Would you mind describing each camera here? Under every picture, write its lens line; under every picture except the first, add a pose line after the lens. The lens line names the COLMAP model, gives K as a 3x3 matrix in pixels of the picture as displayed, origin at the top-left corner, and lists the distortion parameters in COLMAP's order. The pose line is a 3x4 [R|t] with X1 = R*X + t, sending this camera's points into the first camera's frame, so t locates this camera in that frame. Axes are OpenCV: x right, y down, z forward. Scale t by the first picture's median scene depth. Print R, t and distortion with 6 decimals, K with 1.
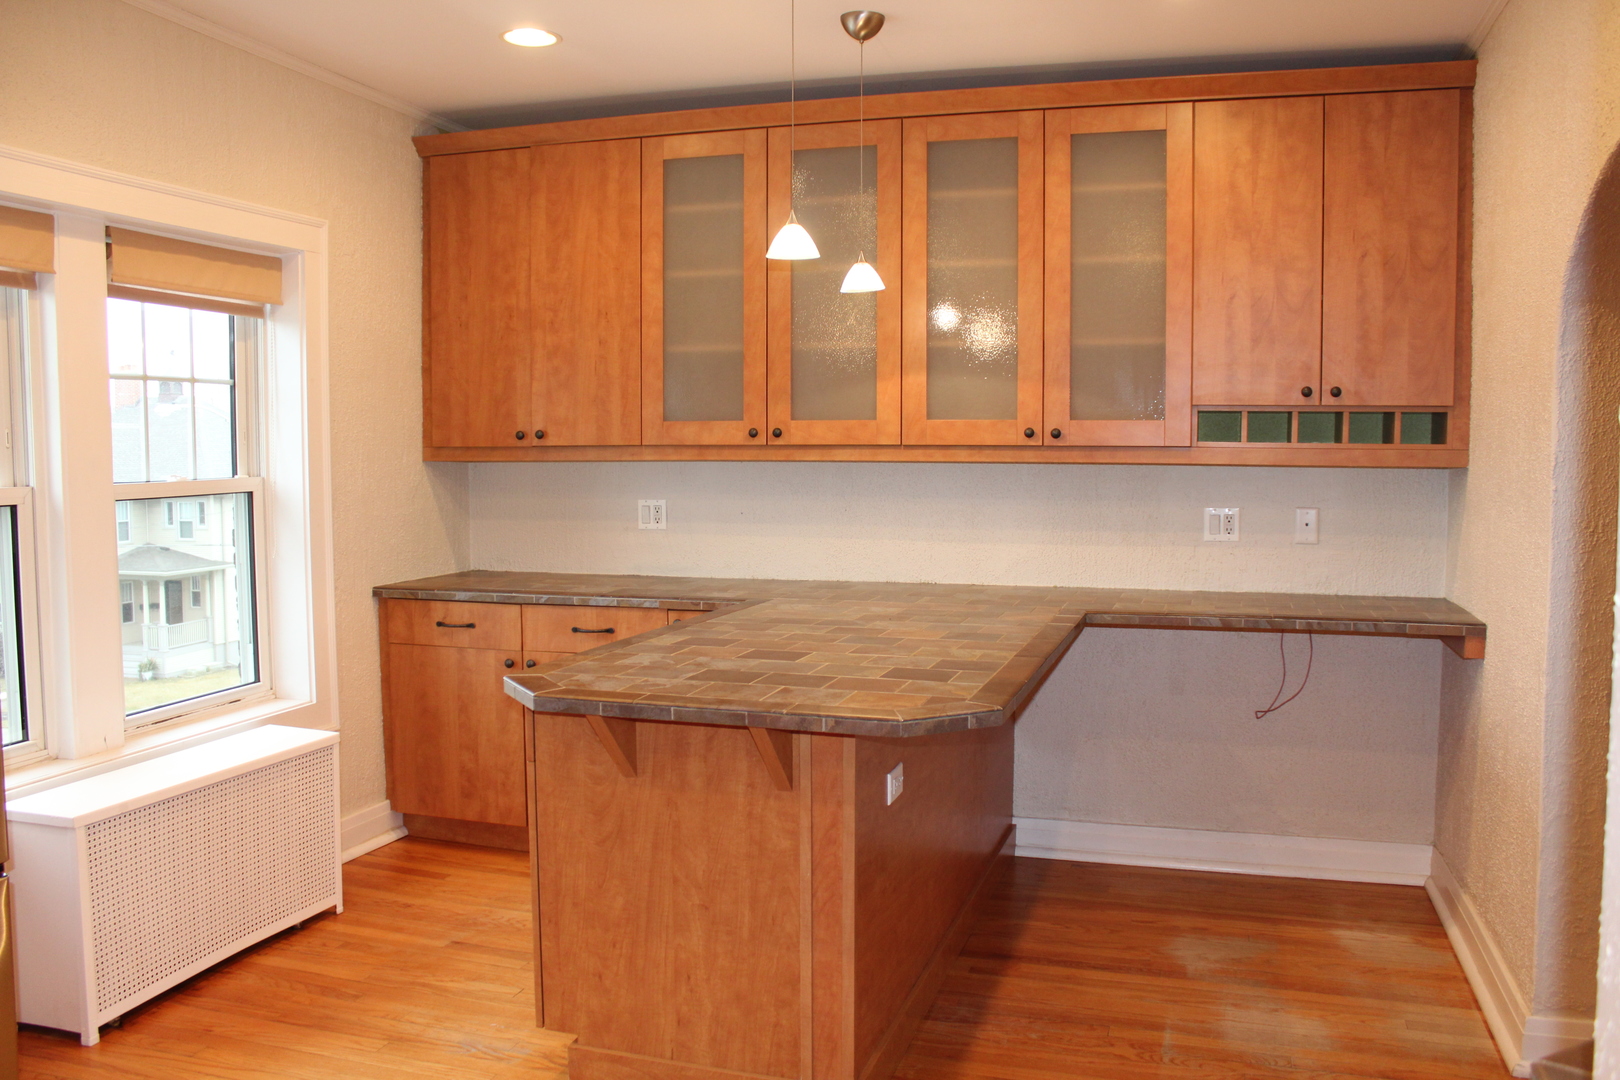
lens RADIAL K [[1344.9, 0, 805.5], [0, 1344.9, 545.6], [0, 0, 1]] dist [-0.159749, 0.134307]
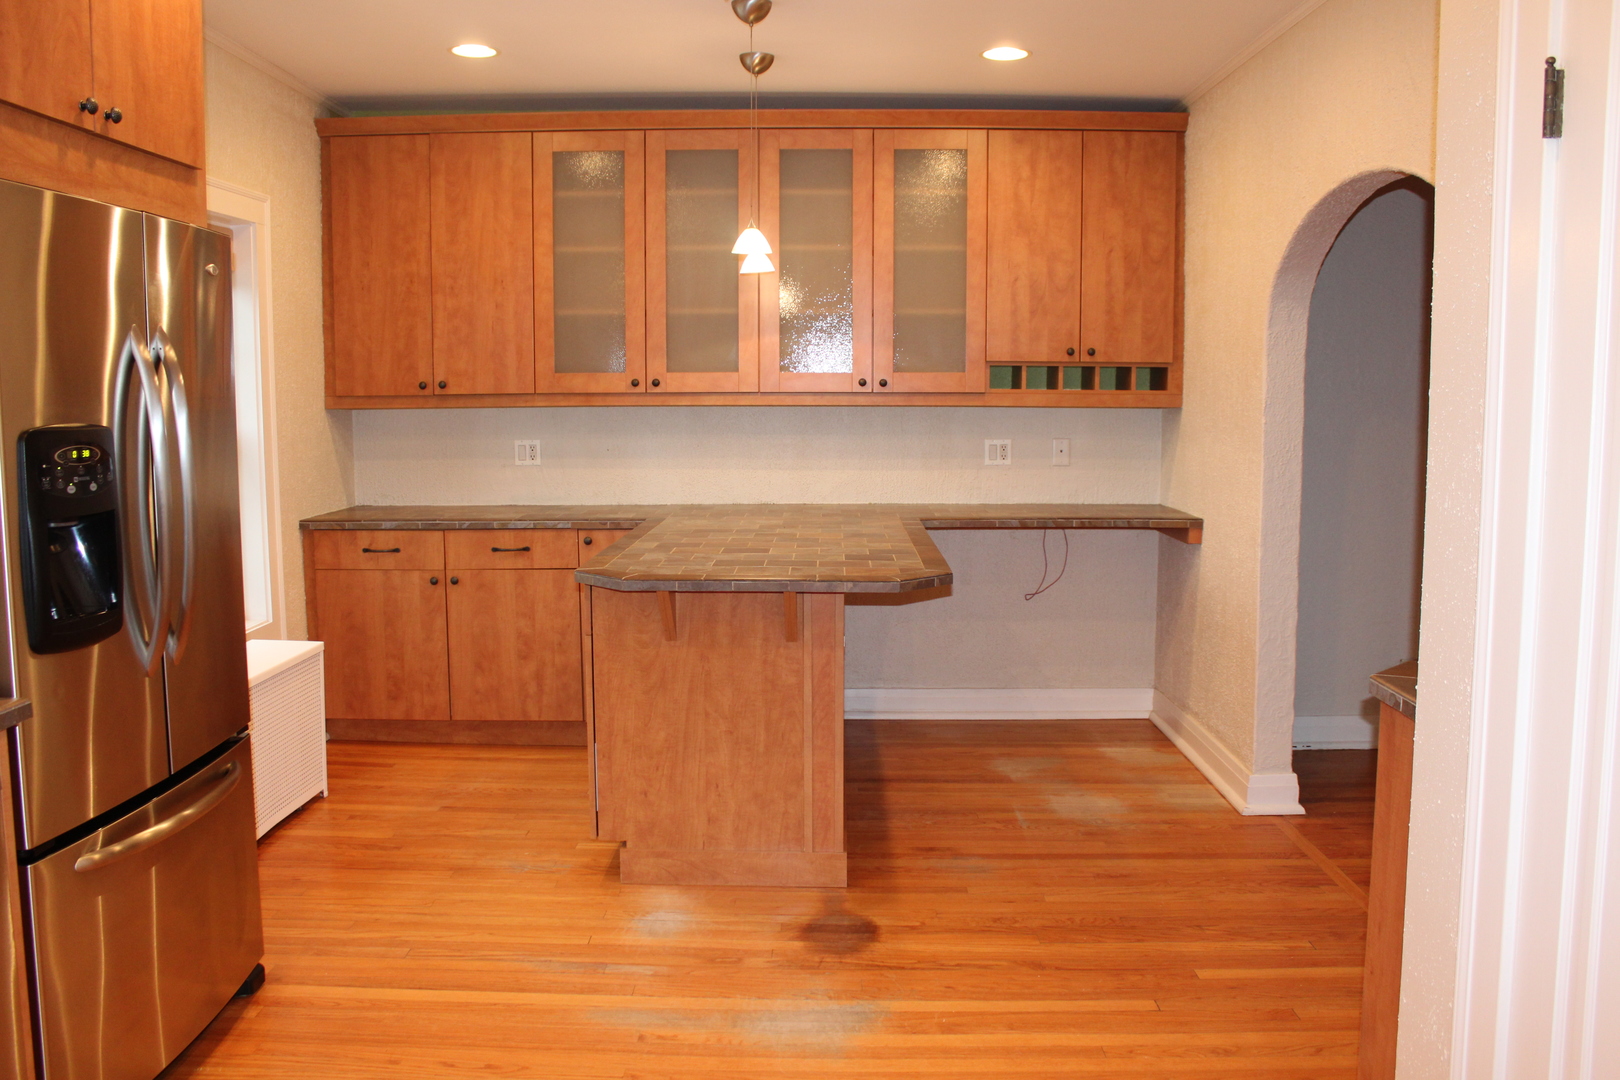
lens RADIAL K [[1344.9, 0, 805.5], [0, 1344.9, 545.6], [0, 0, 1]] dist [-0.159749, 0.134307]
pose [[0.959810, -0.033982, 0.278586, -0.266453], [0.022172, 0.998721, 0.045433, 0.013182], [-0.279774, -0.037430, 0.959336, -0.239227]]
